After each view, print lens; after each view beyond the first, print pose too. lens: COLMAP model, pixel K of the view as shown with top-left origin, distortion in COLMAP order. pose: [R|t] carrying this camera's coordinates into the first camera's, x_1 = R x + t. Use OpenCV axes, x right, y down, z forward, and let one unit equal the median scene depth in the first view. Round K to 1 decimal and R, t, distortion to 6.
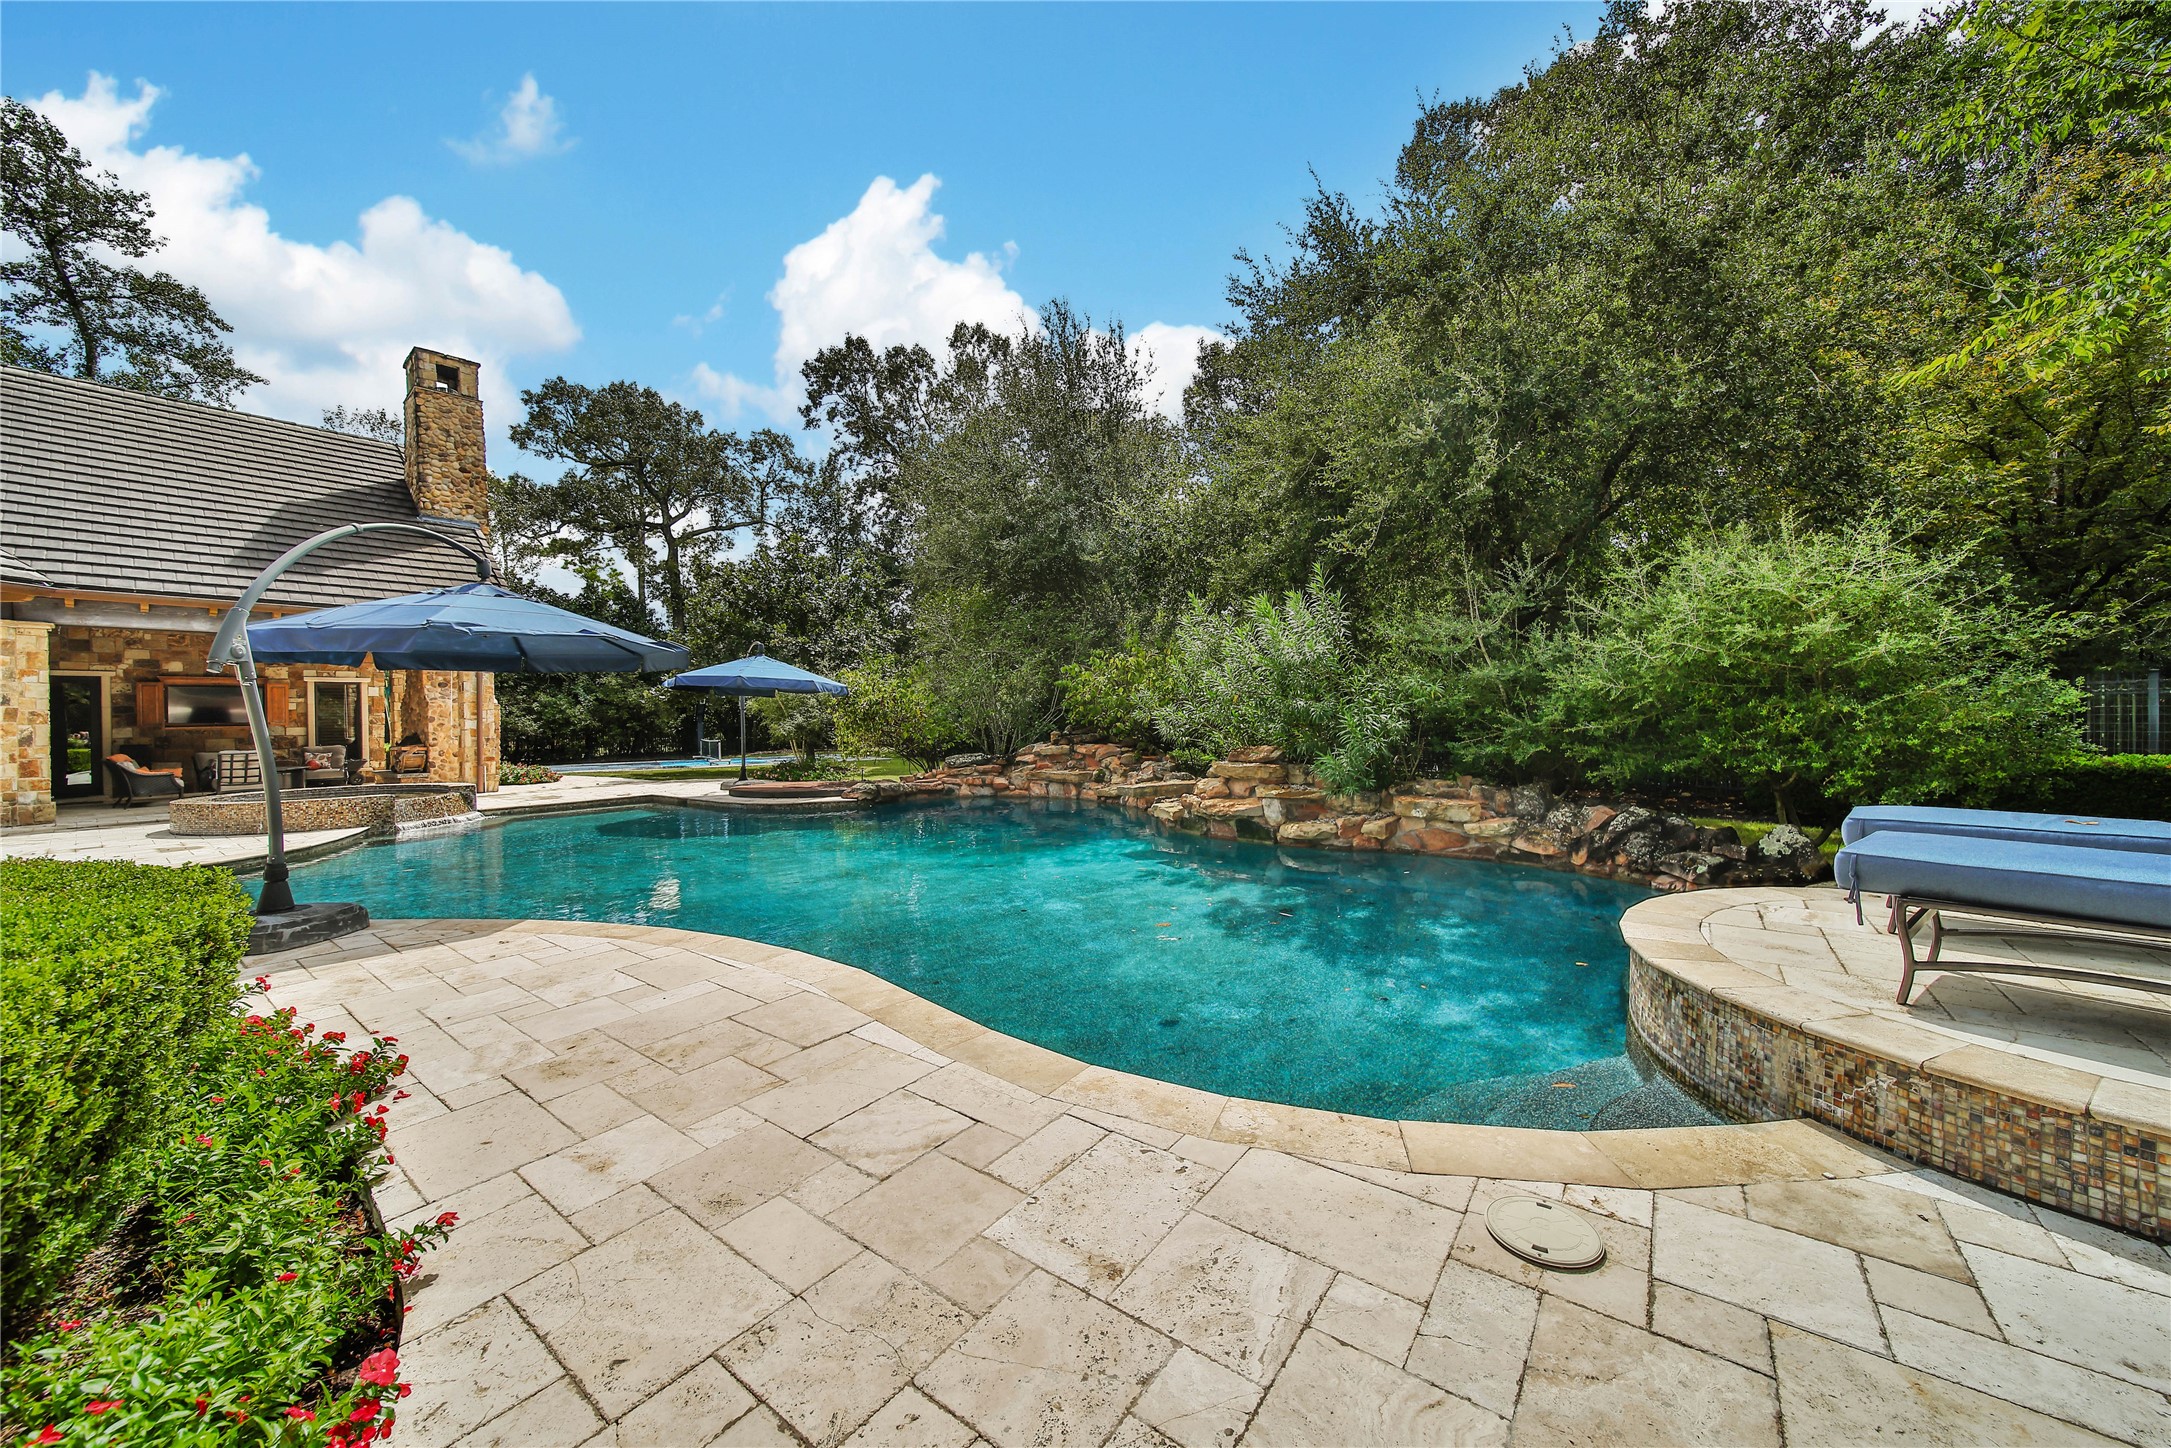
lens RADIAL K [[785.9, 0, 1090.0], [0, 785.9, 722.9], [0, 0, 1]] dist [-0.001213, -0.000872]
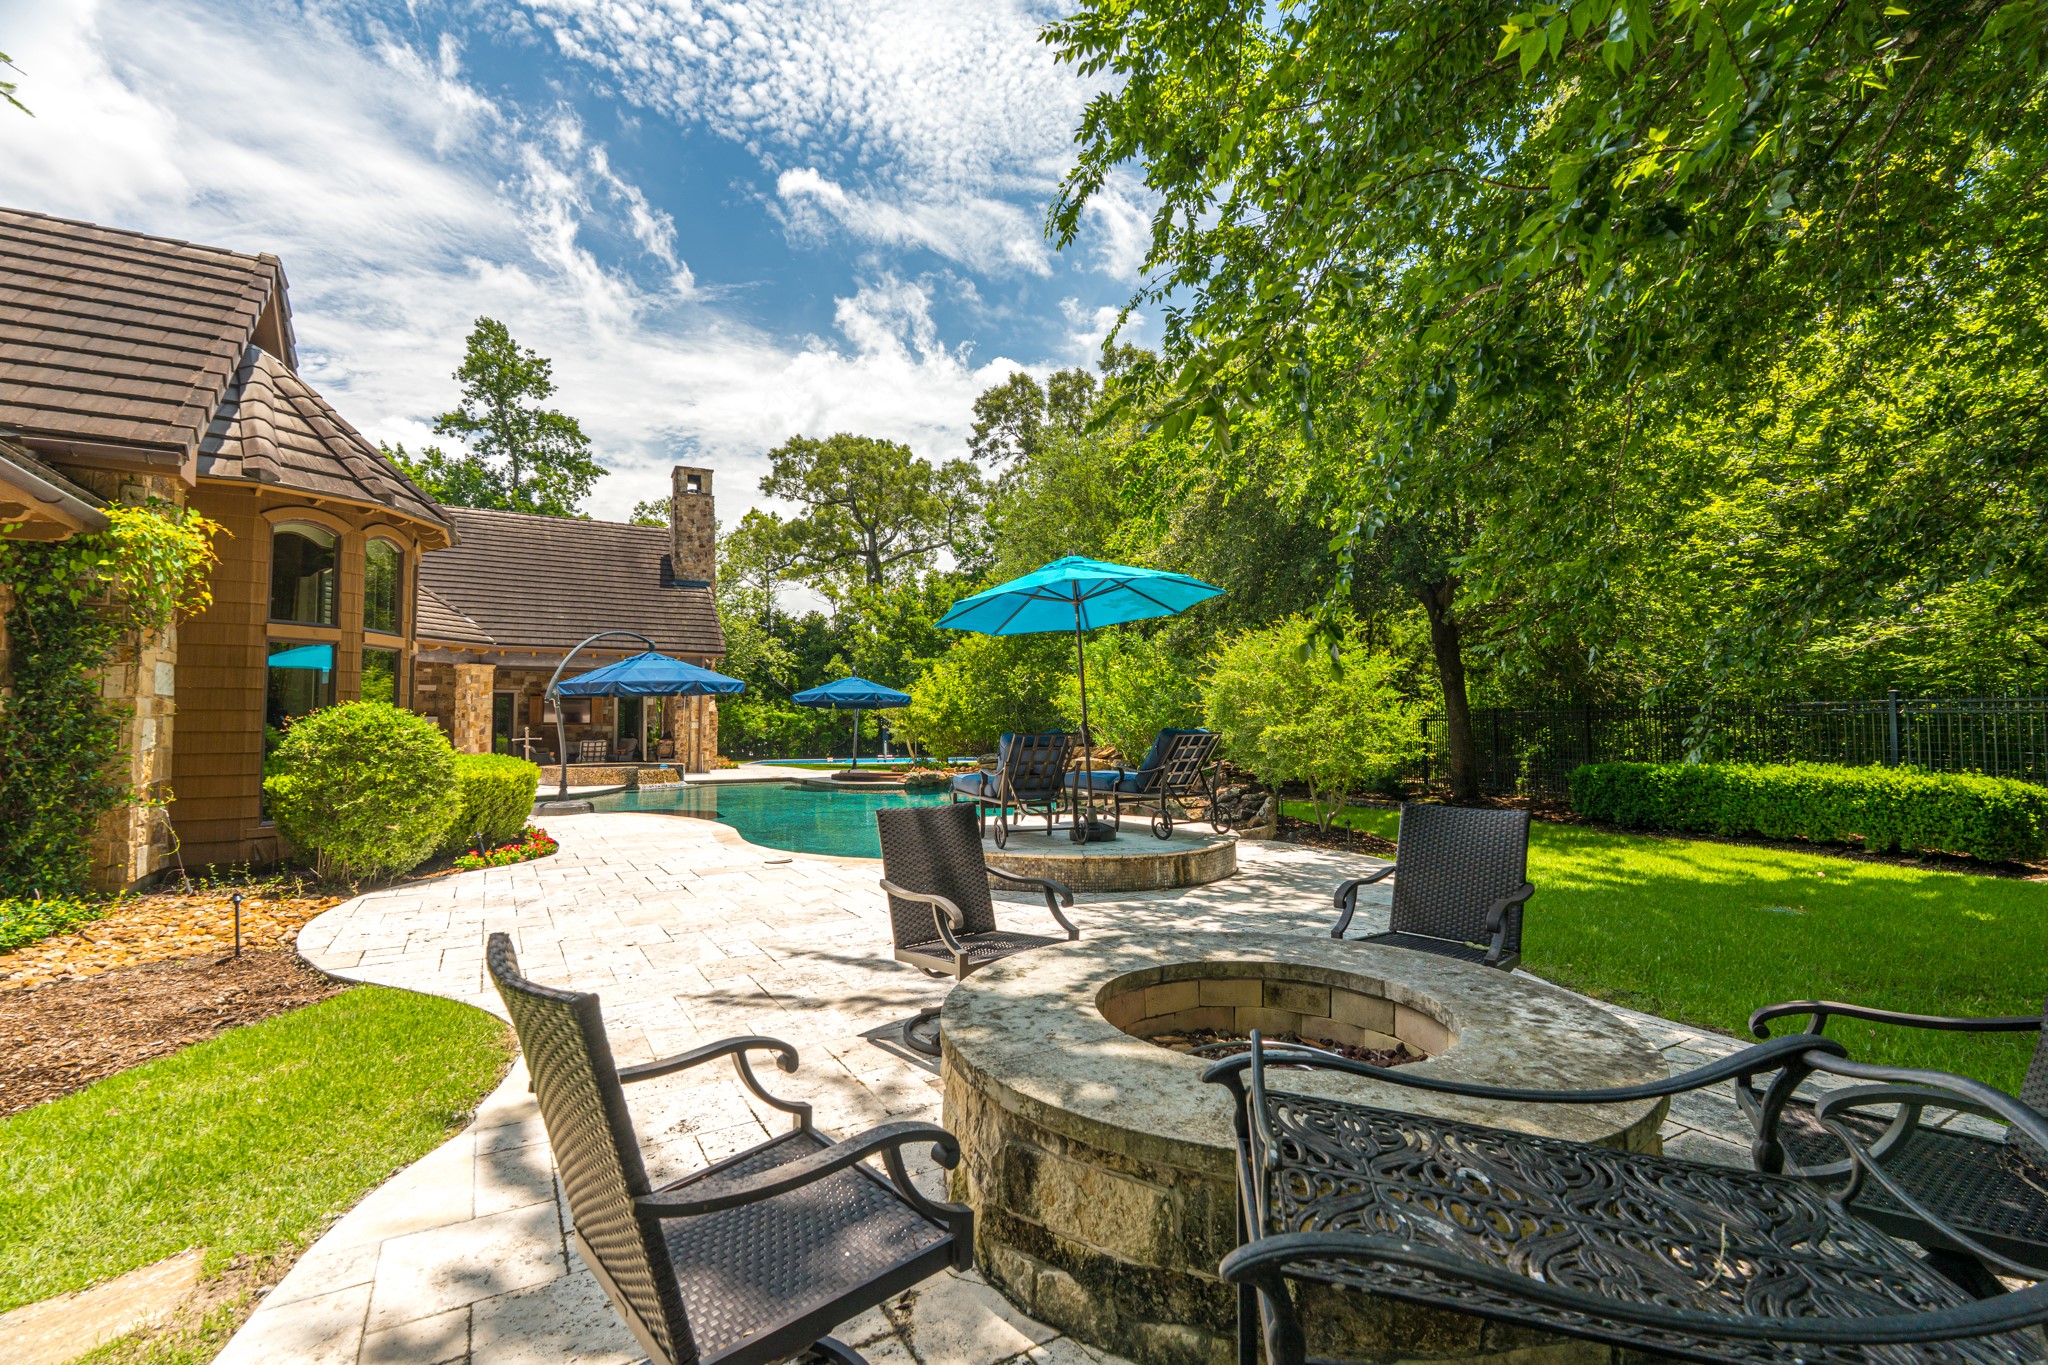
lens RADIAL K [[917.6, 0, 1022.3], [0, 917.6, 686.4], [0, 0, 1]] dist [-0.007833, 0.000529]
pose [[0.923529, -0.006444, -0.383474, 0.250567], [-0.010949, 0.999008, -0.043157, -0.002295], [0.383371, 0.044055, 0.922543, -0.199925]]
